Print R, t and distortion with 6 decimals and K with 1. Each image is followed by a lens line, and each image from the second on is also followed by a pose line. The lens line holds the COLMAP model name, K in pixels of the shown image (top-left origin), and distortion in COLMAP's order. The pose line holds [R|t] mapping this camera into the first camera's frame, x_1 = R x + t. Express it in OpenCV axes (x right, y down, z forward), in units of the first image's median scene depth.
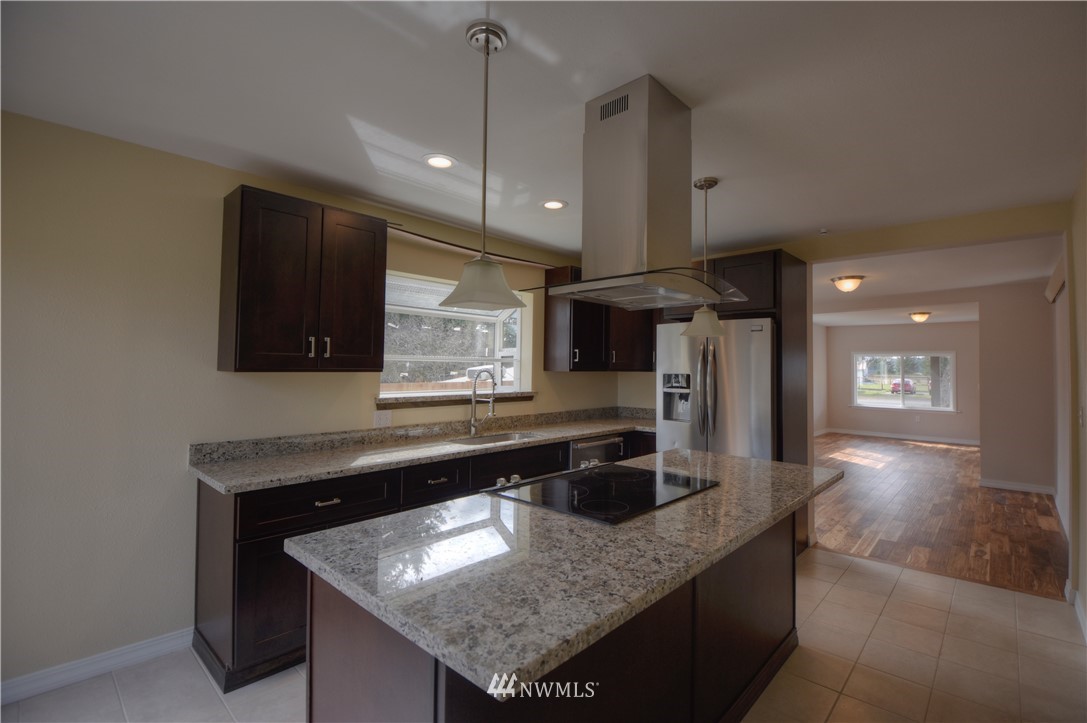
lens RADIAL K [[490.4, 0, 552.7], [0, 490.4, 365.3], [0, 0, 1]] dist [-0.010384, -0.006876]
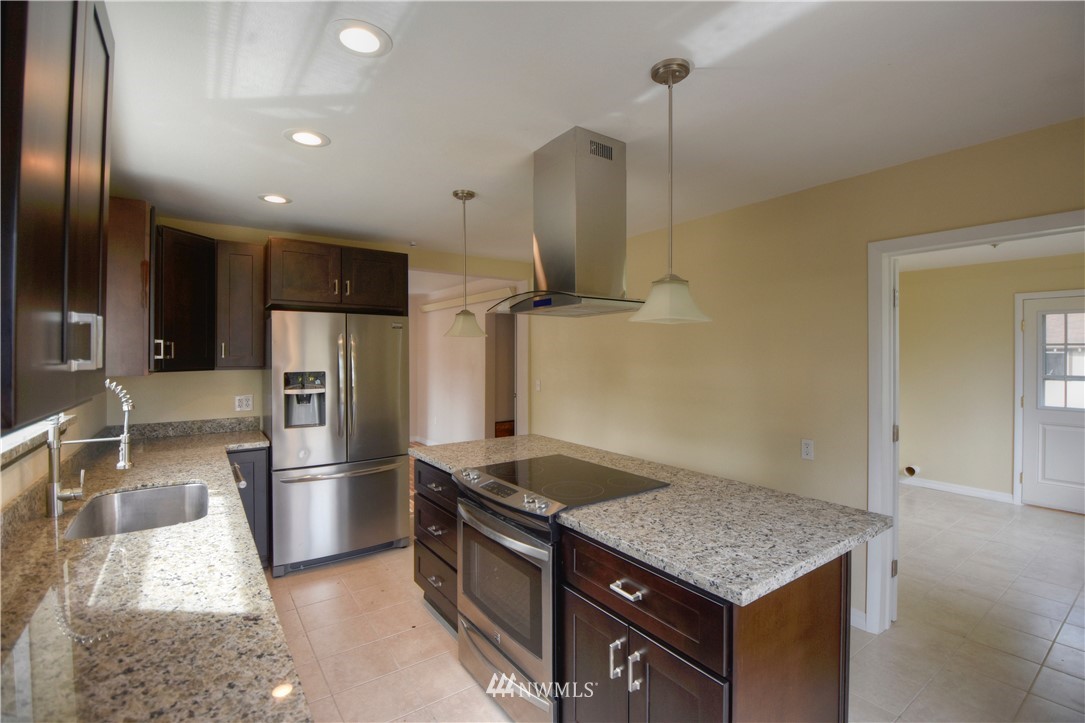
lens RADIAL K [[489.5, 0, 573.2], [0, 489.5, 363.5], [0, 0, 1]] dist [-0.010384, -0.006876]
pose [[0.193500, -0.025913, 0.980758, -0.528947], [0.000430, 0.999653, 0.026327, -0.020459], [-0.981100, -0.004673, 0.193444, 0.422479]]
